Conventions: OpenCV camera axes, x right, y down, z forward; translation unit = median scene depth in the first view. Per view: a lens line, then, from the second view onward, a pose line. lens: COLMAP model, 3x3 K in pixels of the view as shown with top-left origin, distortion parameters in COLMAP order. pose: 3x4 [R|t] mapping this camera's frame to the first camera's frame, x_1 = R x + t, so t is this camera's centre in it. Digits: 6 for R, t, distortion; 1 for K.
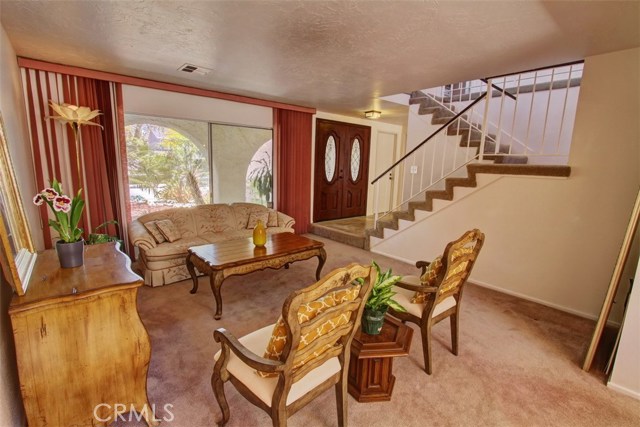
lens RADIAL K [[296.4, 0, 321.0], [0, 296.4, 215.4], [0, 0, 1]] dist [-0.012880, 0.000273]
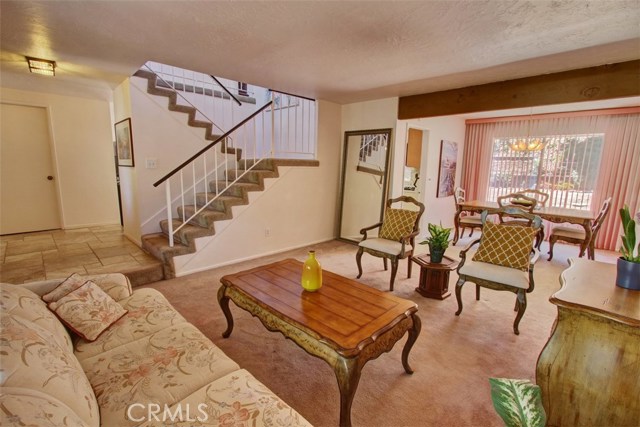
lens RADIAL K [[280.0, 0, 320.0], [0, 280.0, 213.5], [0, 0, 1]] dist [-0.012396, 0.000037]
pose [[-0.071159, -0.199283, 0.977355, -0.713214], [0.149124, 0.966701, 0.207968, -0.172484], [-0.986255, 0.160546, -0.039072, 0.919345]]
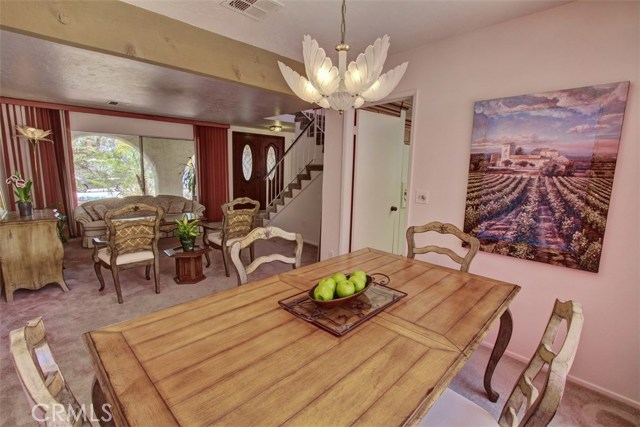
lens RADIAL K [[296.4, 0, 321.0], [0, 296.4, 215.4], [0, 0, 1]] dist [-0.012880, 0.000273]
pose [[0.998443, -0.015768, 0.053511, 0.504856], [0.016630, 0.999738, -0.015700, 0.113273], [-0.053249, 0.016566, 0.998444, -0.526776]]
